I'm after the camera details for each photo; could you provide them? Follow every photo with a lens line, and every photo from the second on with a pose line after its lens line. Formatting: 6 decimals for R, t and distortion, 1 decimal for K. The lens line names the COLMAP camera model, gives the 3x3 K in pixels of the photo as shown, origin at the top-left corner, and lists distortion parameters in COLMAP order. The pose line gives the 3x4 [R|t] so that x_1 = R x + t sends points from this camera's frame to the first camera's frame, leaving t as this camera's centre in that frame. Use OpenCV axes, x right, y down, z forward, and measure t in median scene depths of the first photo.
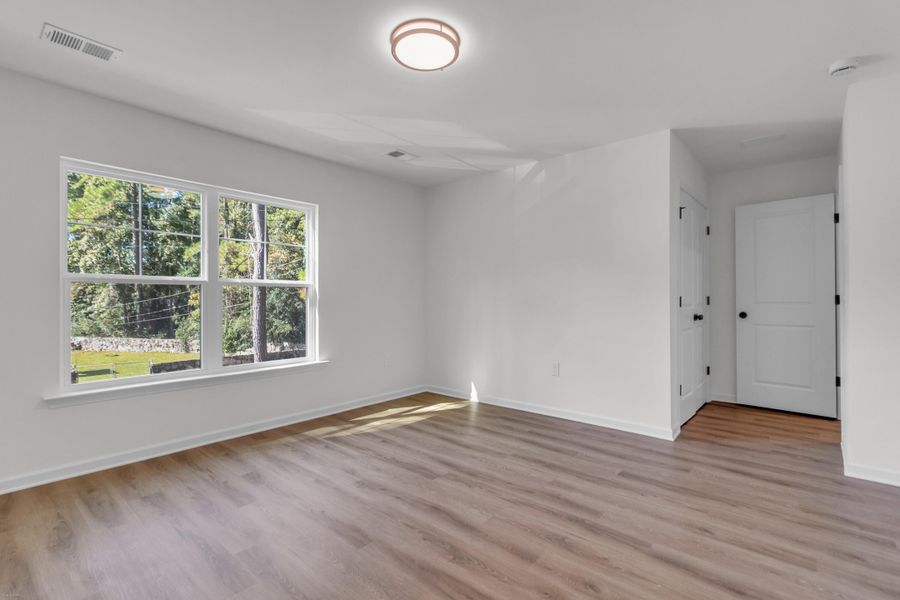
lens RADIAL K [[422.6, 0, 449.0], [0, 422.6, 295.7], [0, 0, 1]] dist [-0.000846, 0.000005]
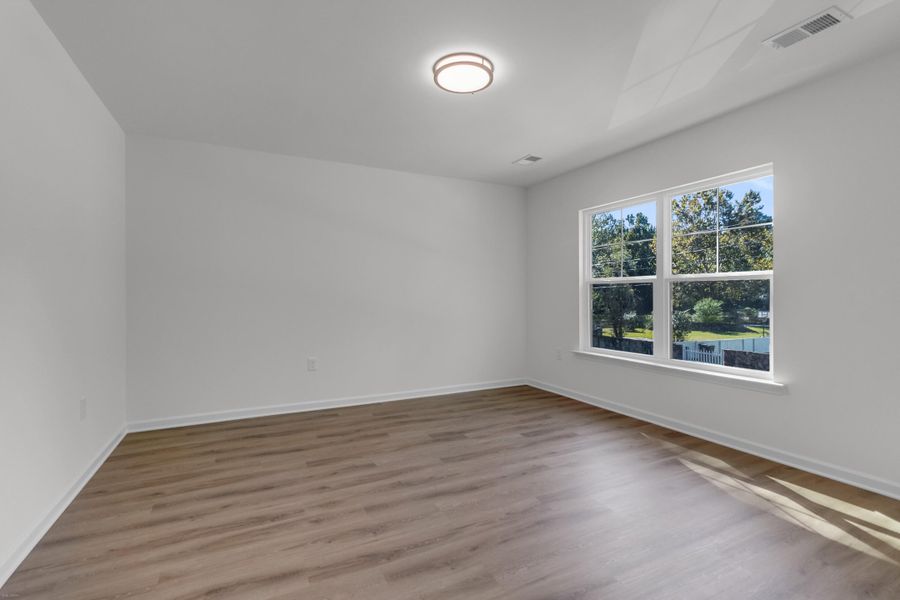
lens RADIAL K [[422.6, 0, 449.0], [0, 422.6, 295.7], [0, 0, 1]] dist [-0.000846, 0.000005]
pose [[-0.386830, 0.003995, -0.922142, 0.841591], [0.009017, 0.999959, 0.000549, 0.006762], [0.922107, -0.008103, -0.386851, 1.159700]]
